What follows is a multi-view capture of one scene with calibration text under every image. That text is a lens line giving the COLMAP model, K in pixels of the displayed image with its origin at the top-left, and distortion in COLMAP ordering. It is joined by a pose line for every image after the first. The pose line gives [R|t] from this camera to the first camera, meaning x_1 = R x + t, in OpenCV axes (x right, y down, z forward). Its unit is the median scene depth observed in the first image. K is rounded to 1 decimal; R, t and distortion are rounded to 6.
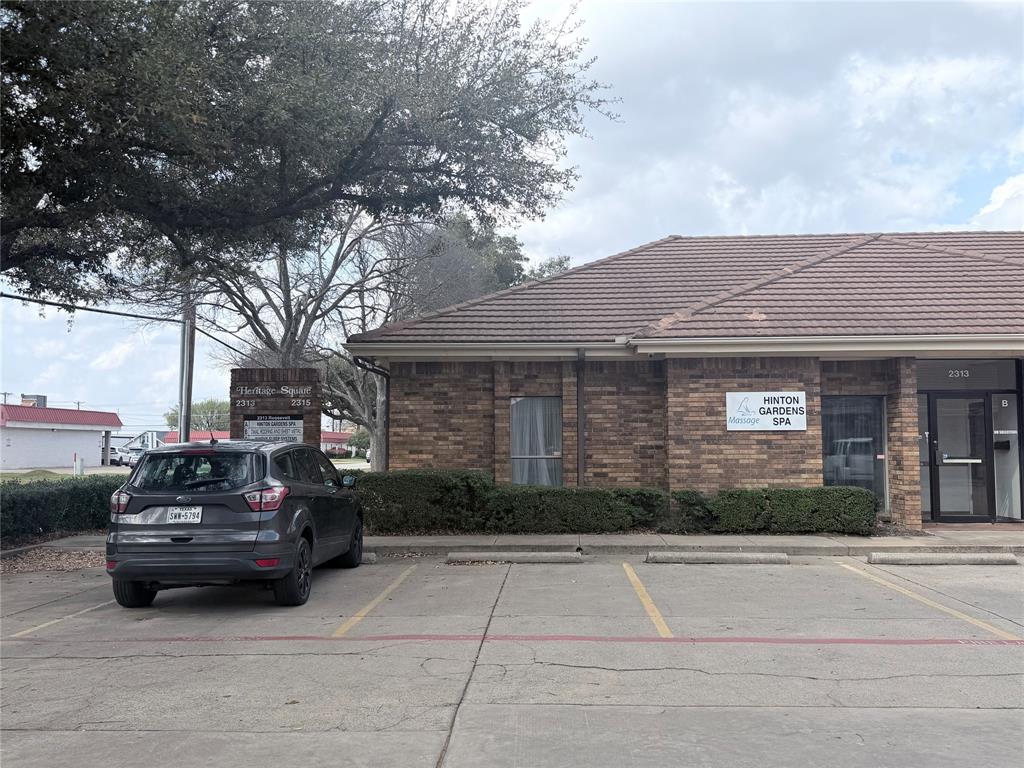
lens RADIAL K [[915.1, 0, 503.5], [0, 915.1, 385.3], [0, 0, 1]] dist [0.085013, -0.120637]
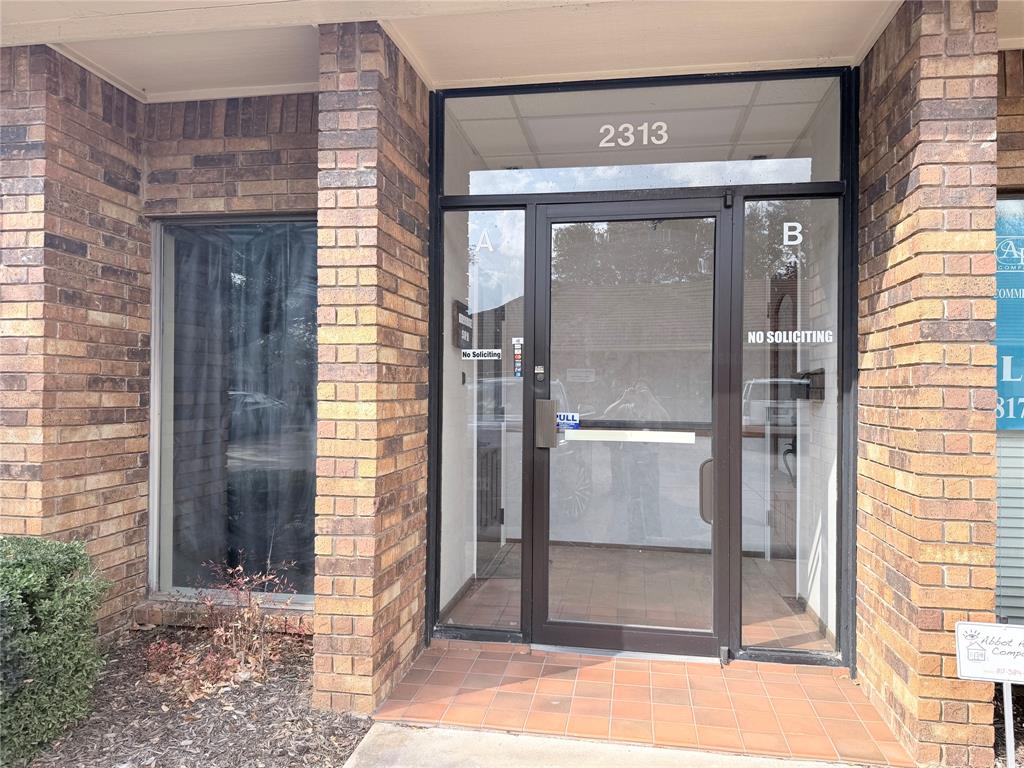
lens RADIAL K [[728.8, 0, 521.2], [0, 728.8, 381.8], [0, 0, 1]] dist [-0.003302, -0.002919]
pose [[0.994288, 0.010263, -0.106237, 0.483473], [-0.004605, 0.998565, 0.053361, 0.052465], [0.106632, -0.052567, 0.992908, 0.770381]]
